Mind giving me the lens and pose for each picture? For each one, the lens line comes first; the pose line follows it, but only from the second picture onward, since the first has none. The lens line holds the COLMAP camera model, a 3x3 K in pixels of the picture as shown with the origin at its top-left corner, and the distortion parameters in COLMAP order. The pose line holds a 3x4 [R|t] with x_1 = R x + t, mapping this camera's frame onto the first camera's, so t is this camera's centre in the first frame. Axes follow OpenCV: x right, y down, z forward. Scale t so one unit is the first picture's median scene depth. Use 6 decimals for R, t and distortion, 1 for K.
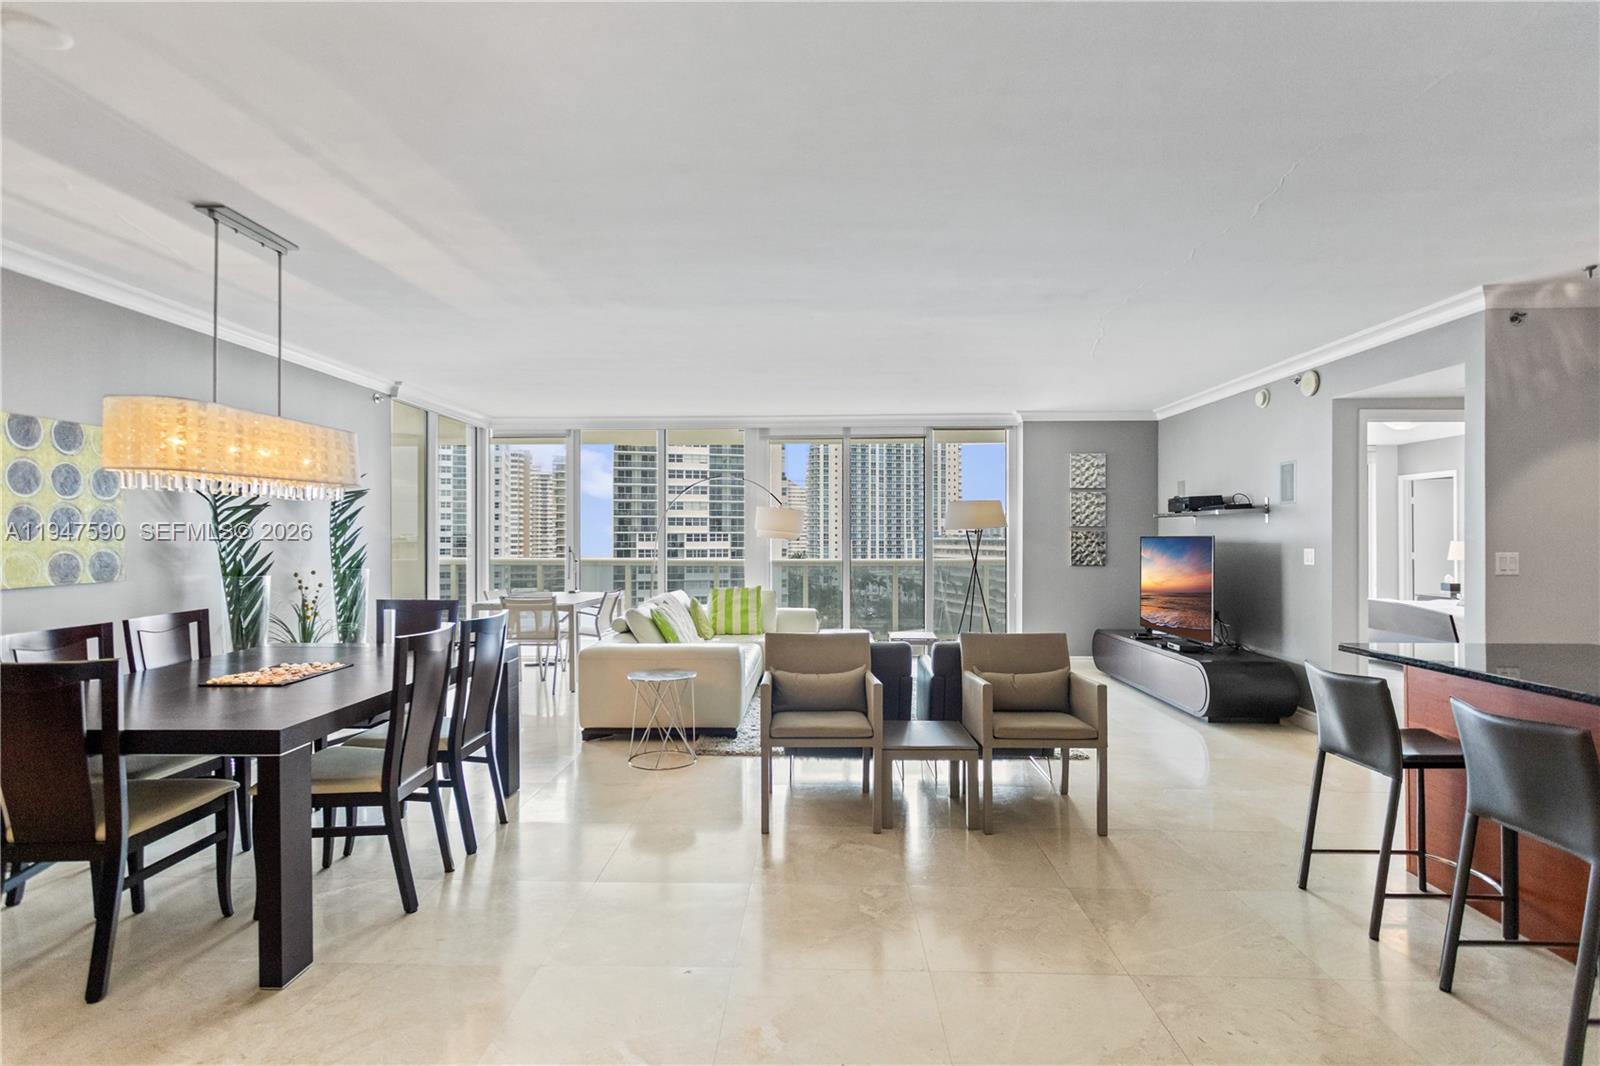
lens RADIAL K [[797.3, 0, 790.6], [0, 797.3, 539.3], [0, 0, 1]] dist [0.002570, 0.000451]
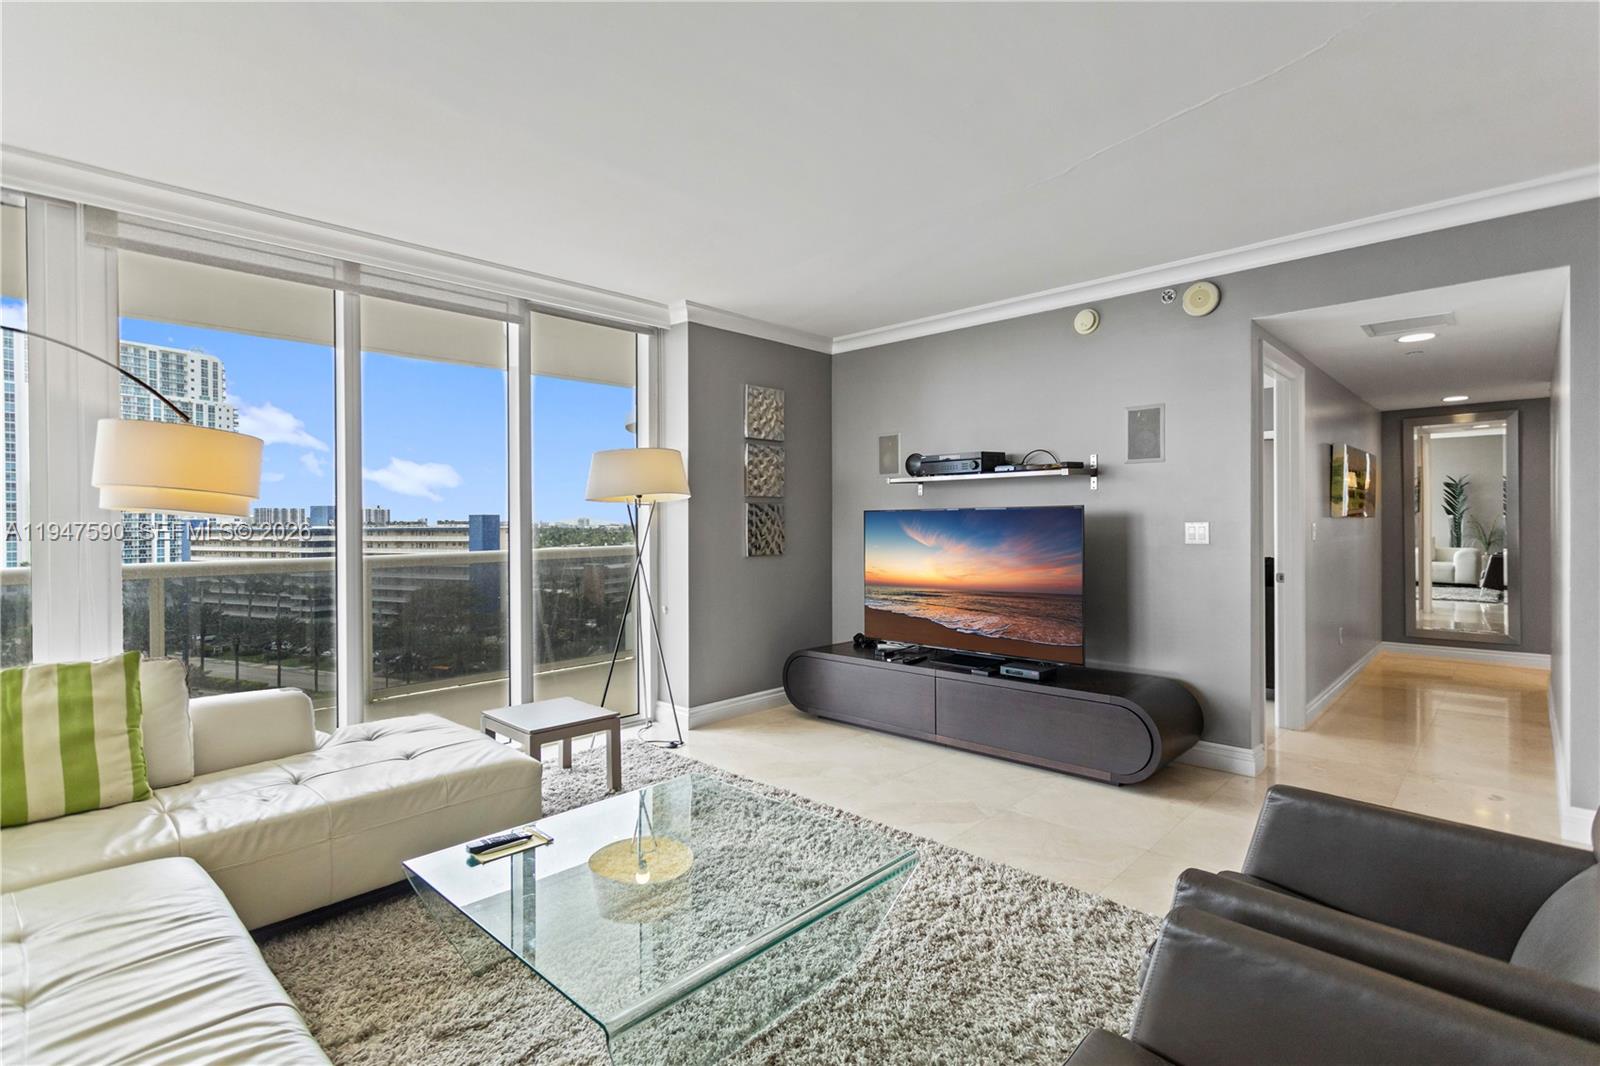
lens RADIAL K [[765.6, 0, 795.3], [0, 765.6, 528.3], [0, 0, 1]] dist [0.003484, 0.000681]
pose [[0.665002, -0.009761, 0.746777, -0.090396], [0.008973, 0.999947, 0.005080, 0.007347], [-0.746787, 0.003323, 0.665055, 0.555714]]
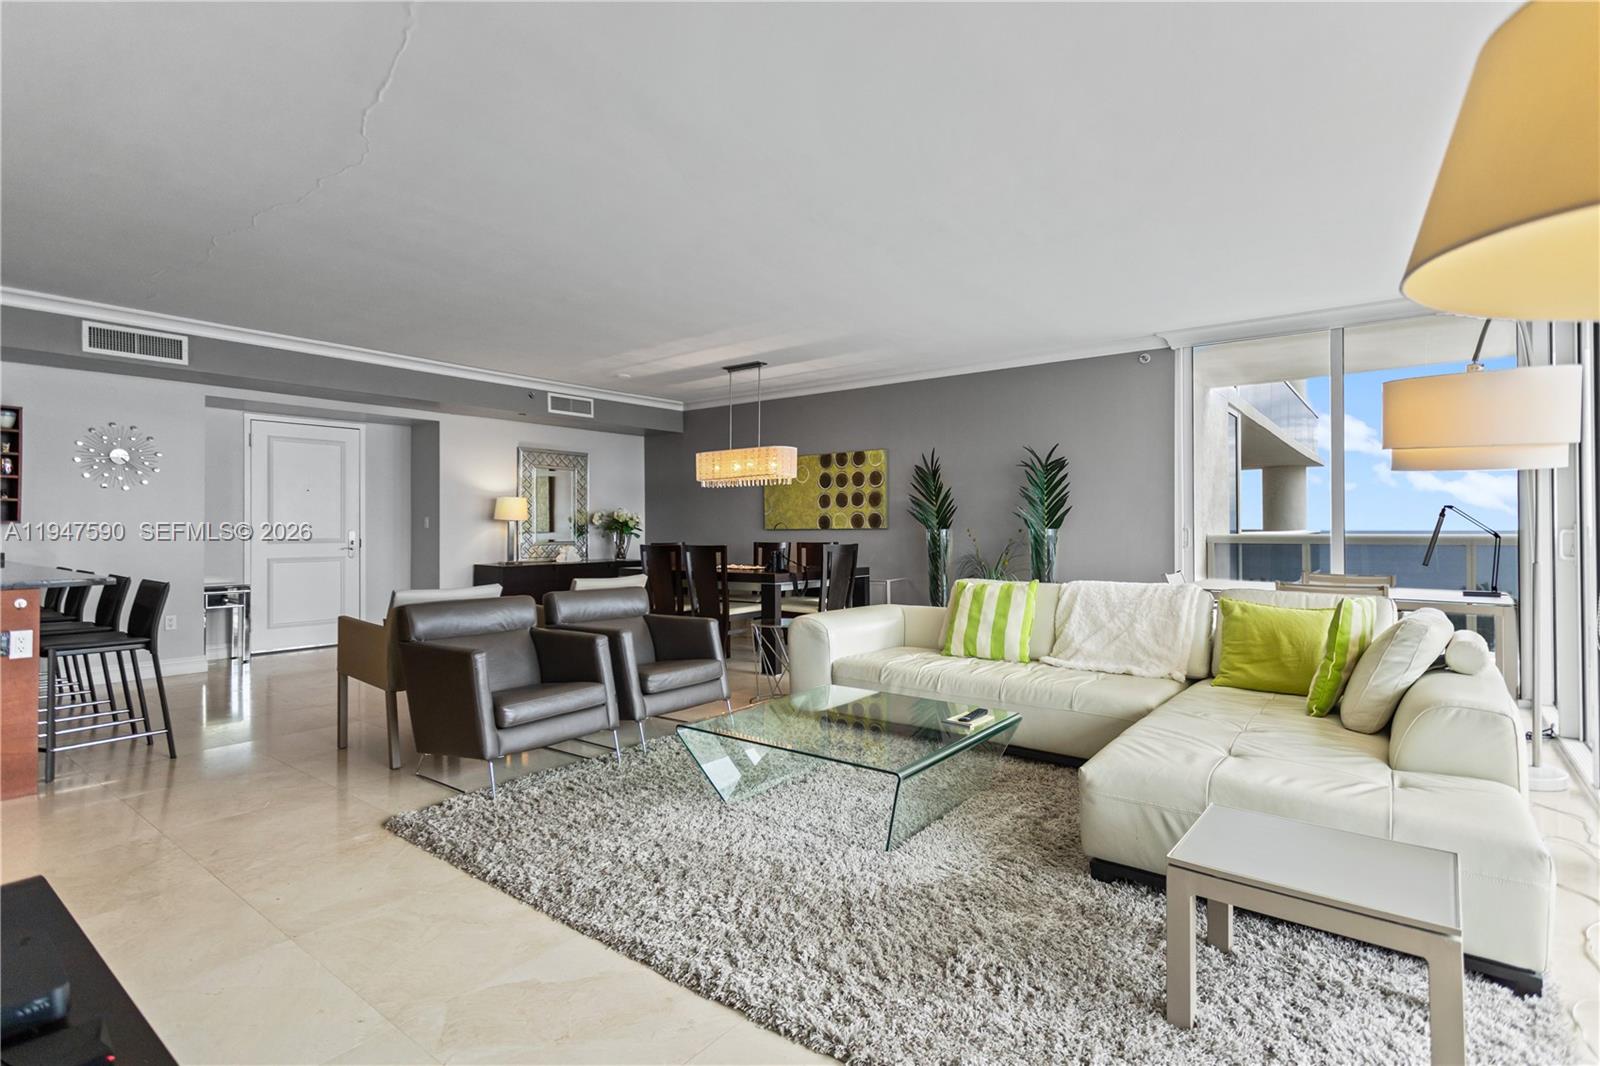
lens RADIAL K [[779.5, 0, 798.8], [0, 779.5, 518.0], [0, 0, 1]] dist [-0.001660, -0.000023]
pose [[-0.584451, -0.006804, -0.811400, 0.408087], [-0.000017, 0.999965, -0.008373, 0.021925], [0.811429, -0.004880, -0.584431, 0.971078]]
